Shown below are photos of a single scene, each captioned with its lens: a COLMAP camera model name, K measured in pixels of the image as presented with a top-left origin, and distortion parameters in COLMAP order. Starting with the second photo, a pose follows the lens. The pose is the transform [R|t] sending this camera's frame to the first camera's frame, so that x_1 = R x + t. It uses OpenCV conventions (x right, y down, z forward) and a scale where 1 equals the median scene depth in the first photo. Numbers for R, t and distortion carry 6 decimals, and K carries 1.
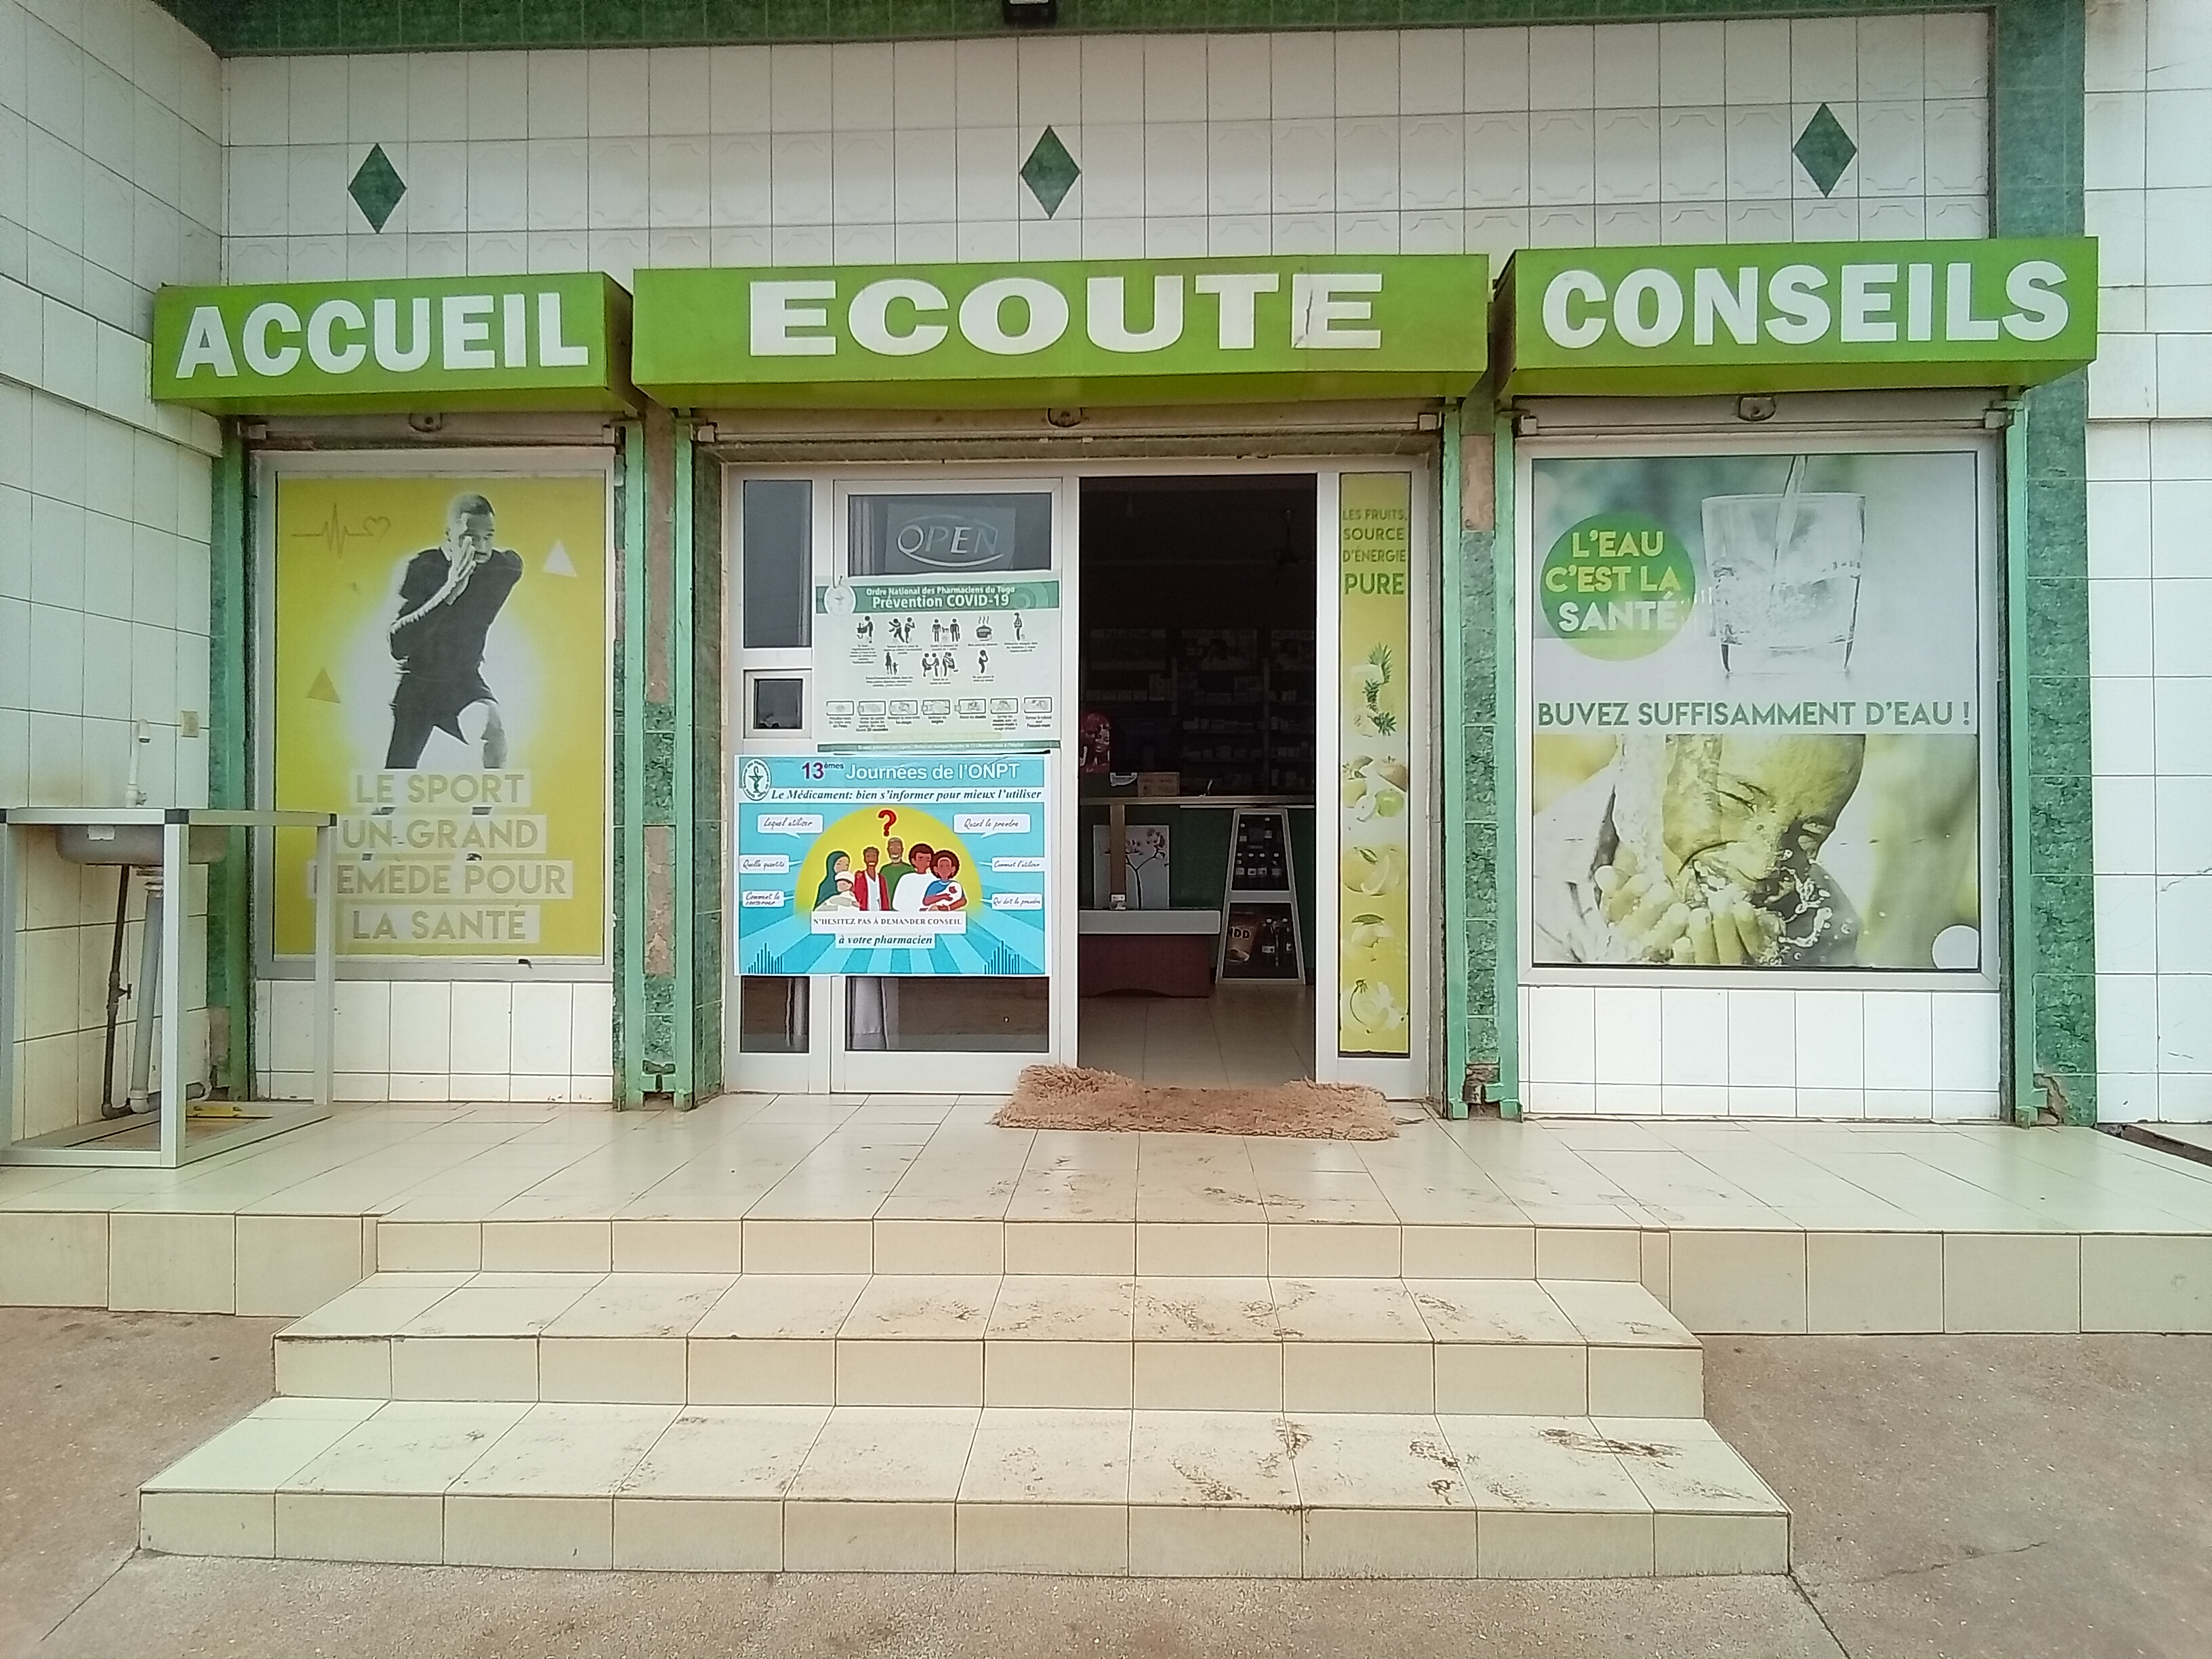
lens RADIAL K [[1496.7, 0, 1106.1], [0, 1496.7, 810.2], [0, 0, 1]] dist [0.038681, -0.046259]
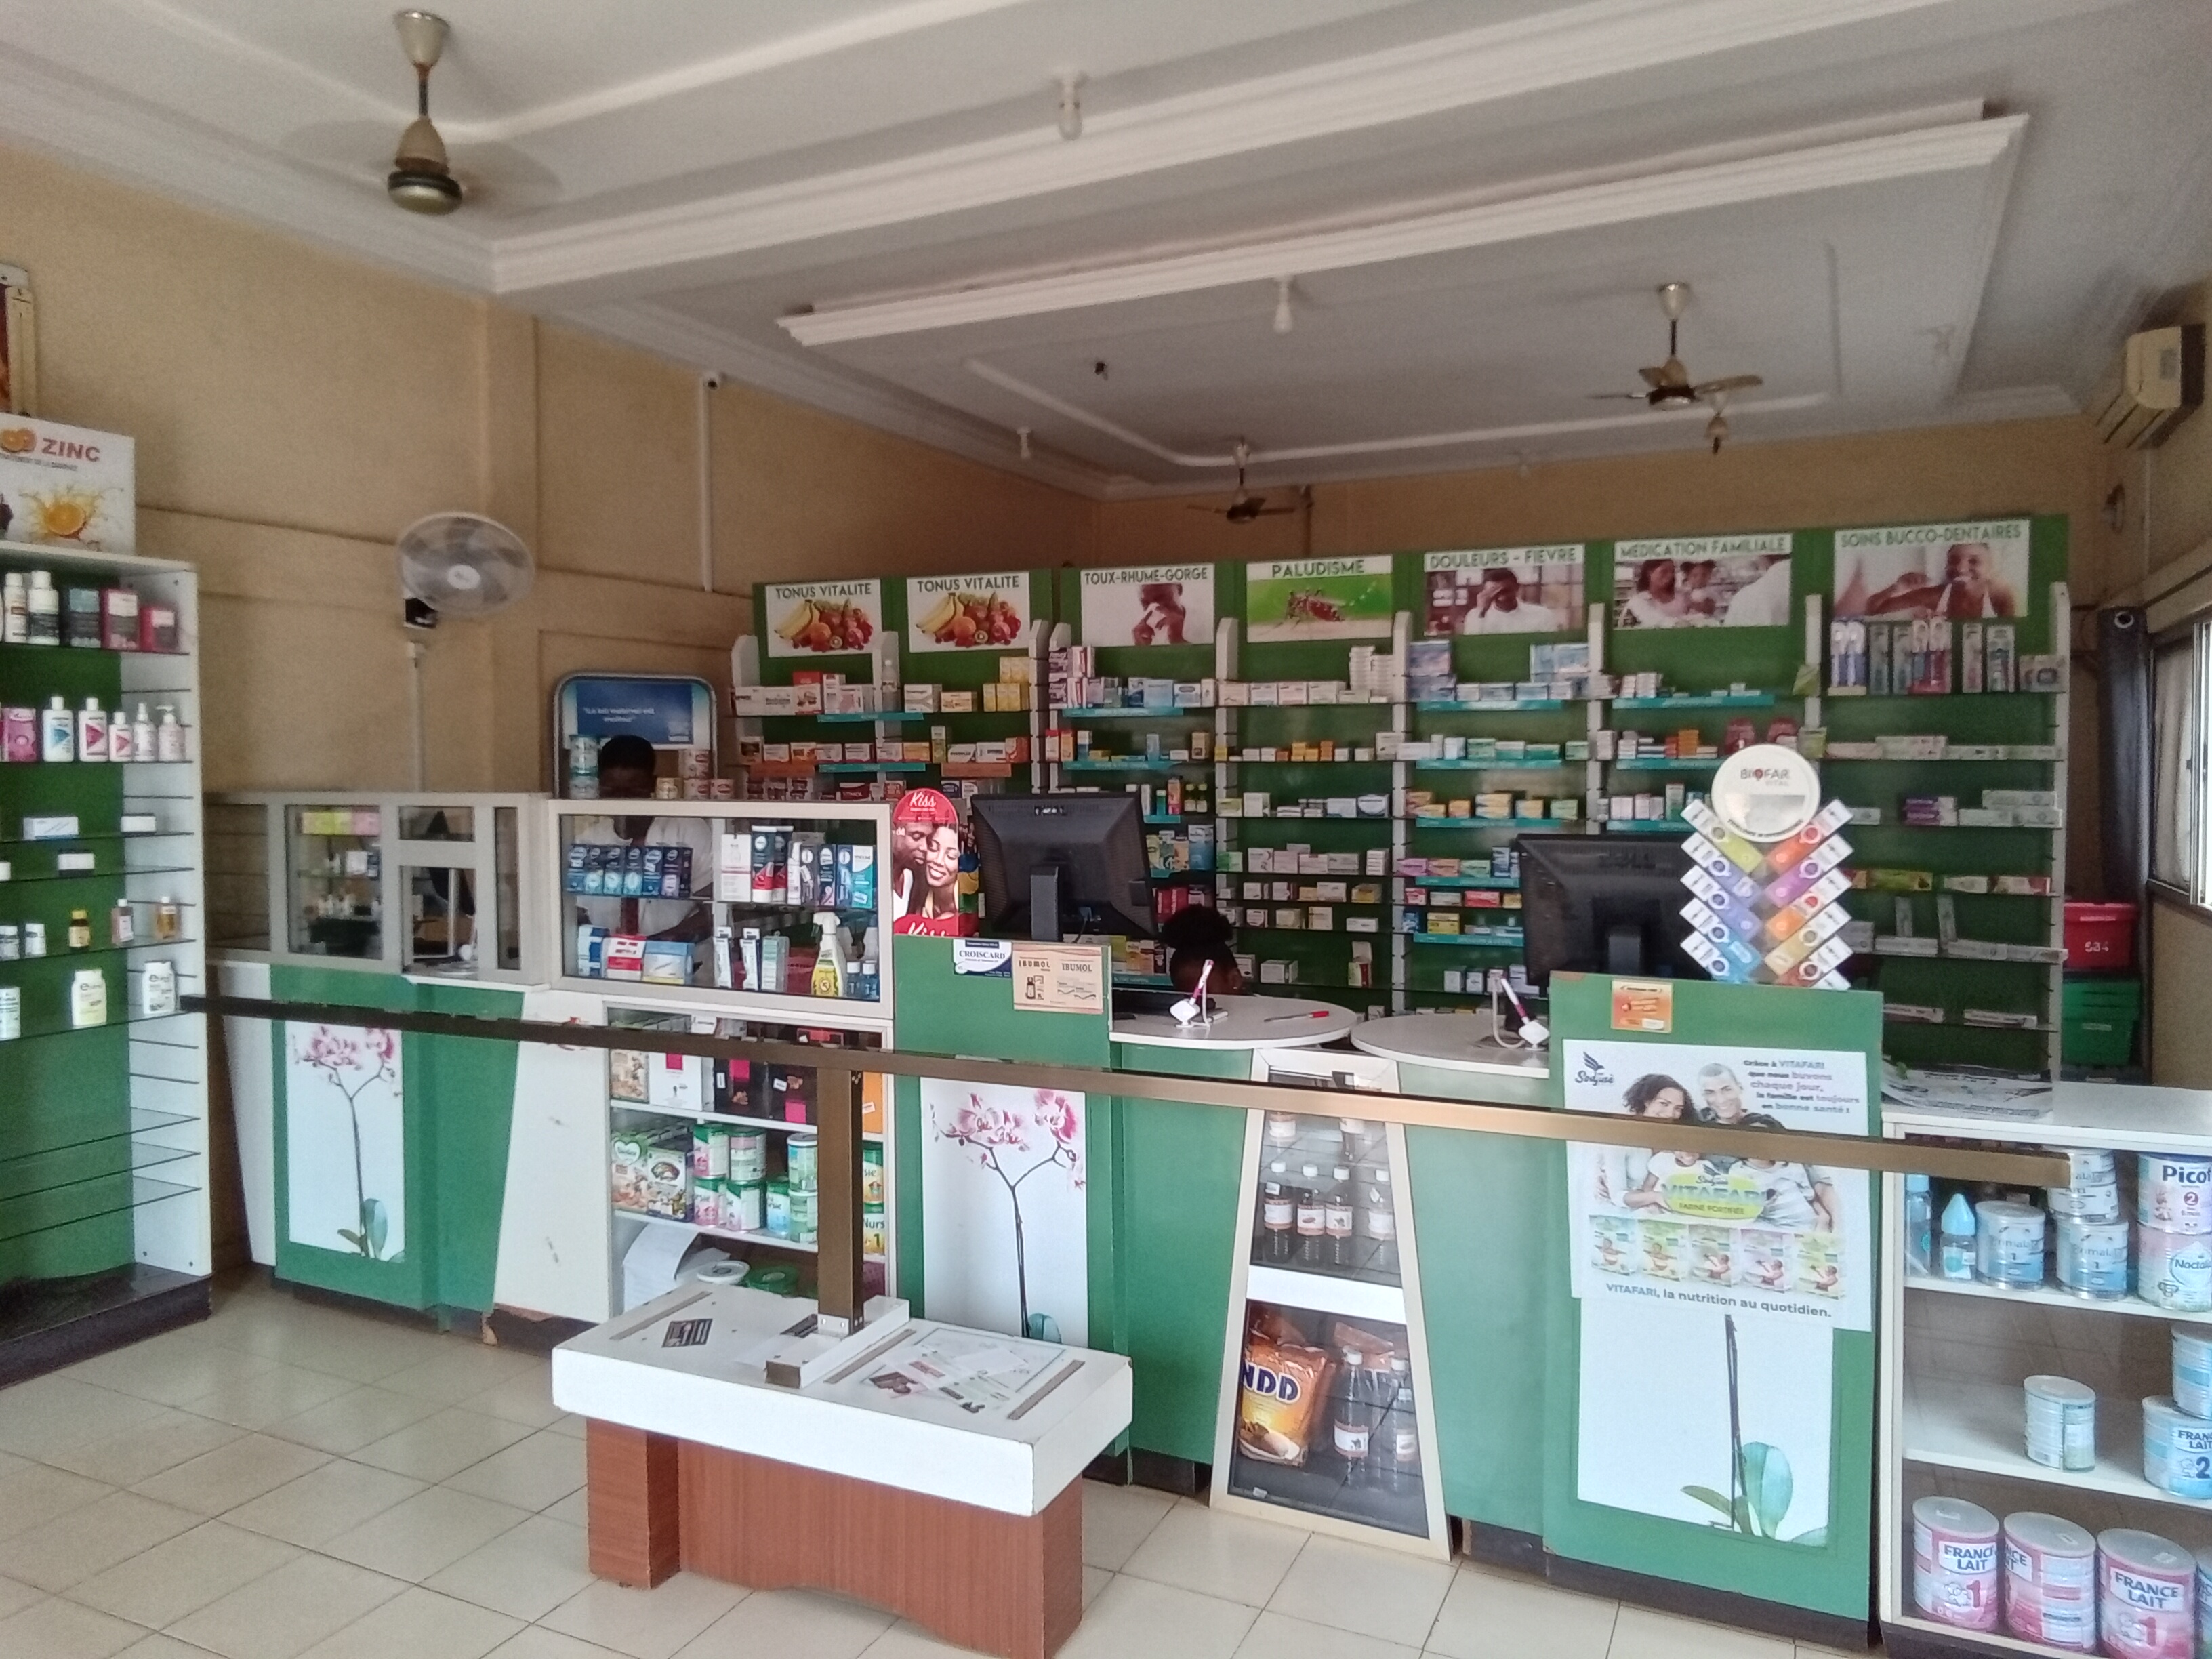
lens RADIAL K [[1496.9, 0, 1107.5], [0, 1496.9, 802.0], [0, 0, 1]] dist [0.037548, -0.042443]
pose [[0.916630, 0.006750, -0.399679, 0.156653], [0.009976, 0.999160, 0.039753, -0.060321], [0.399612, -0.040426, 0.915793, 0.507236]]
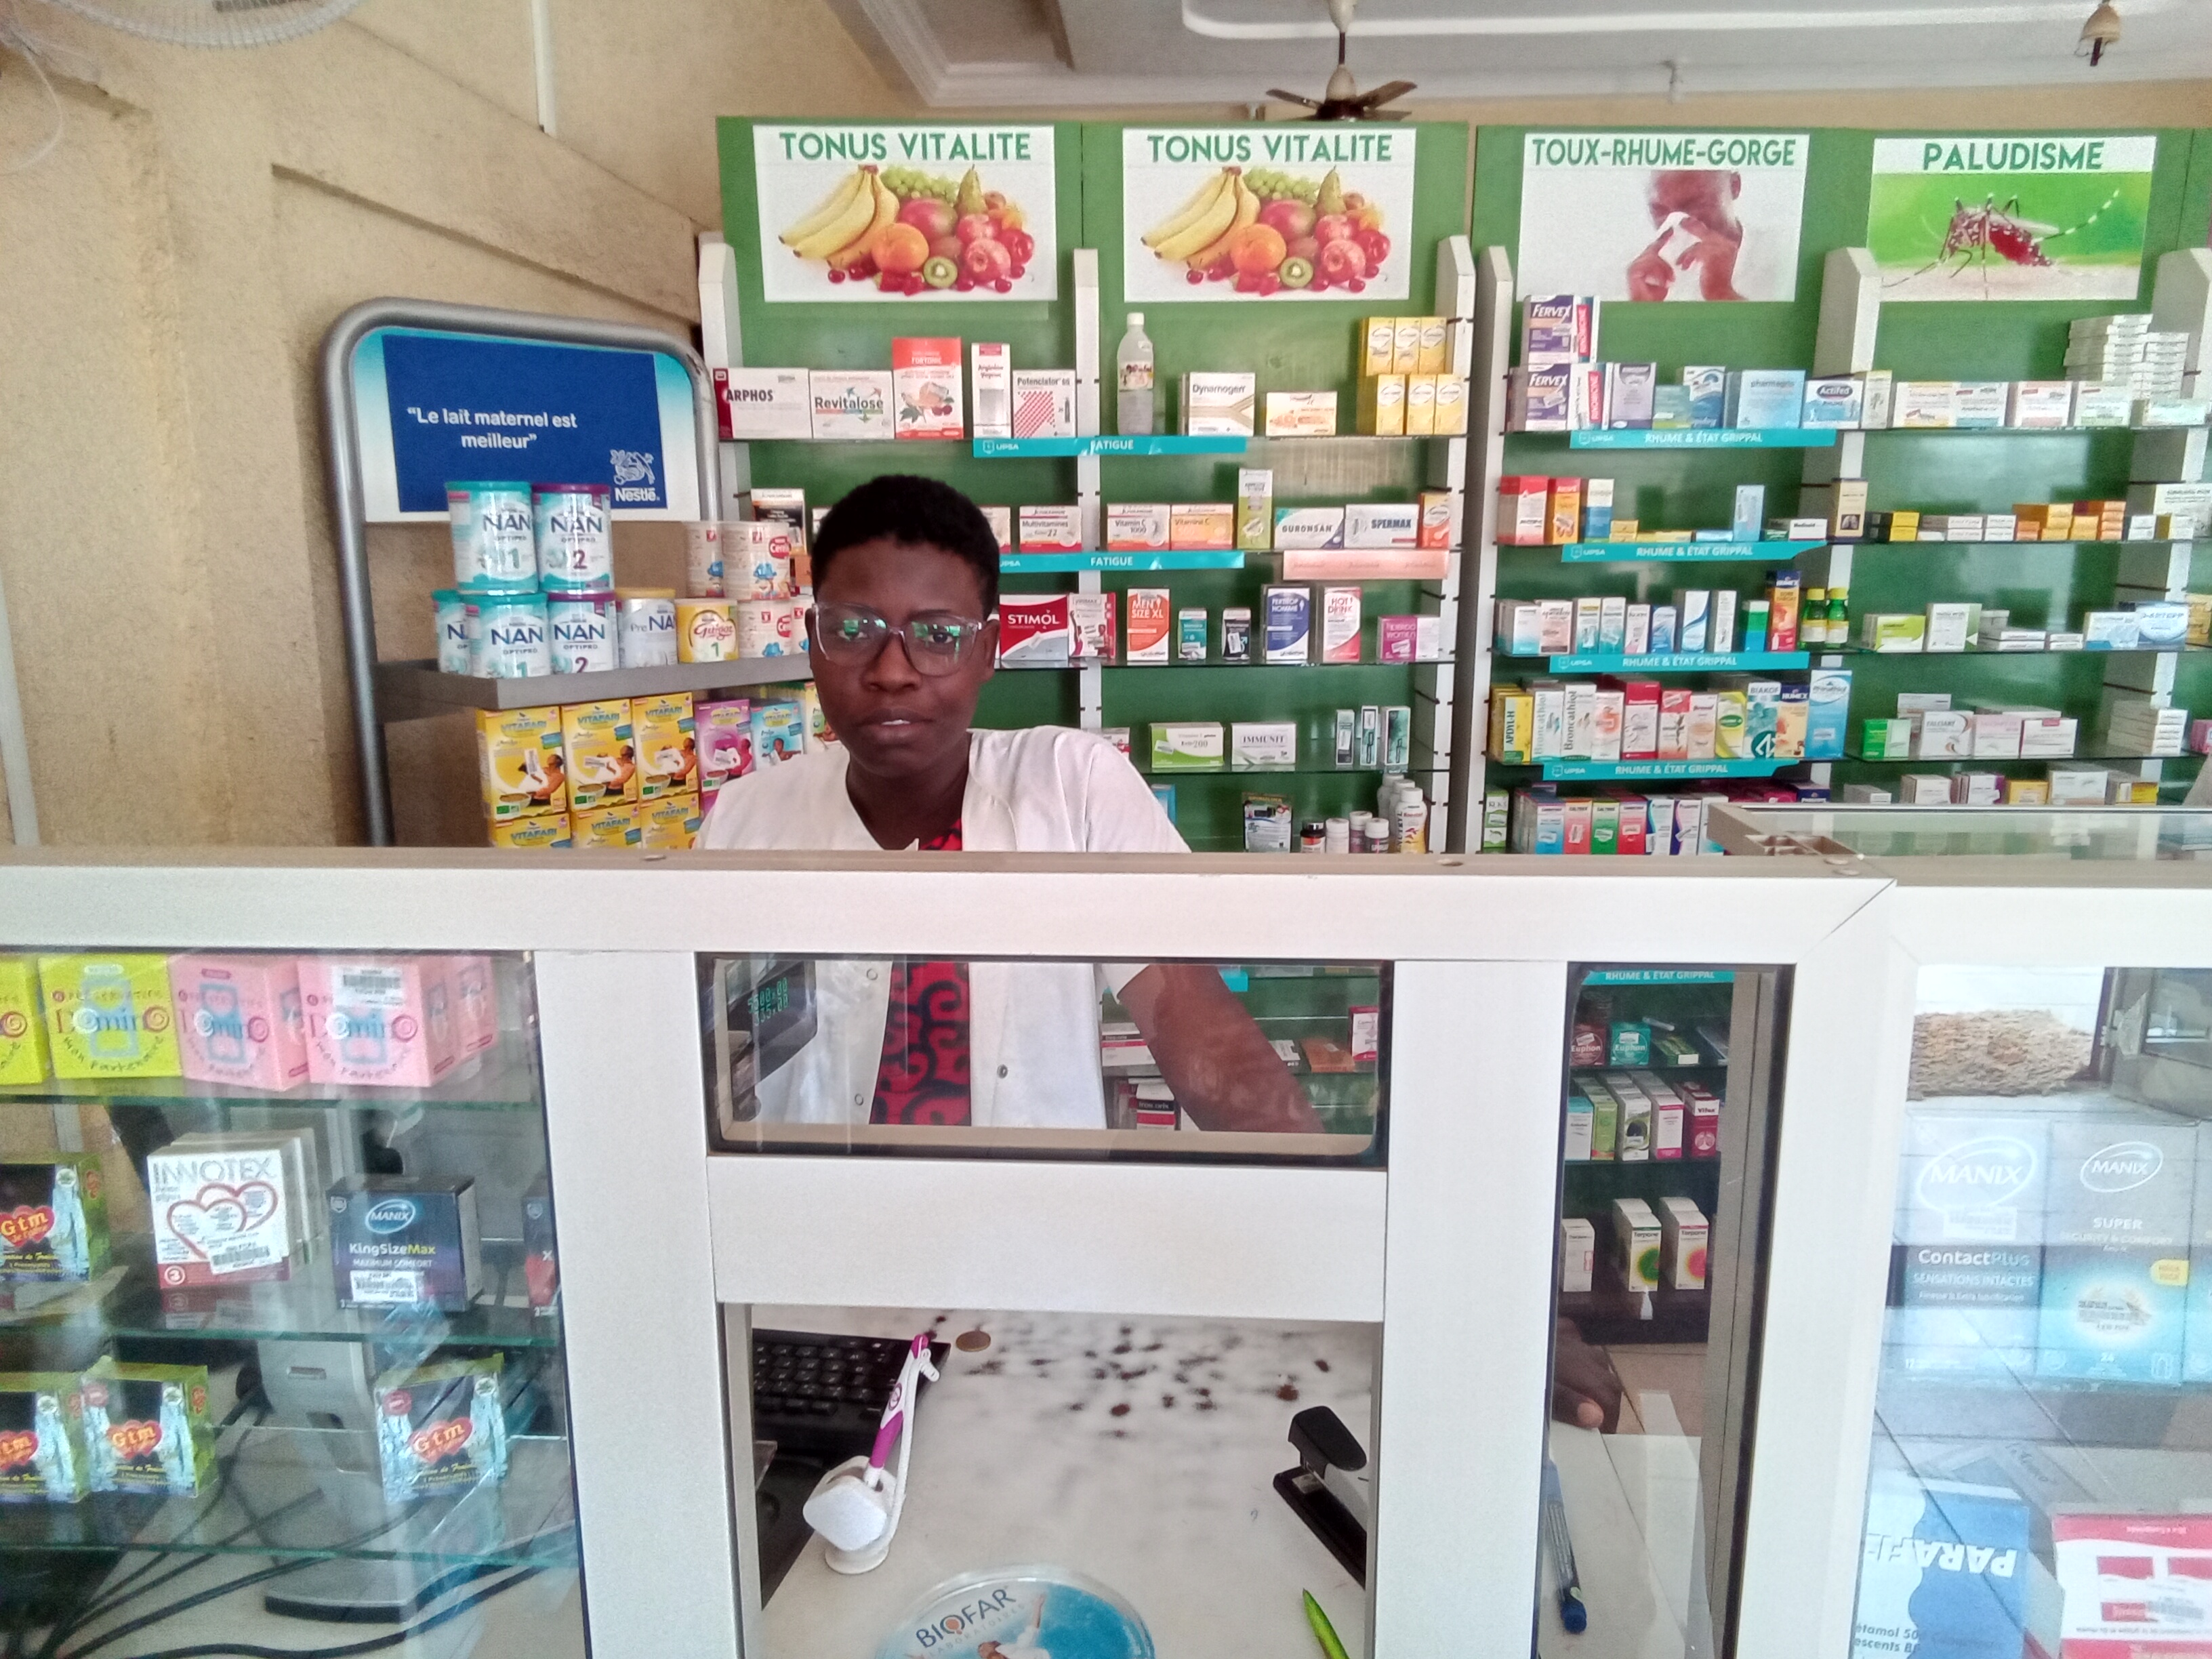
lens RADIAL K [[1501.9, 0, 1110.2], [0, 1501.9, 806.3], [0, 0, 1]] dist [0.047158, -0.058584]
pose [[0.999954, -0.006985, -0.006548, -0.144586], [0.008186, 0.978462, 0.206264, -0.063716], [0.004966, -0.206309, 0.978474, 0.728535]]
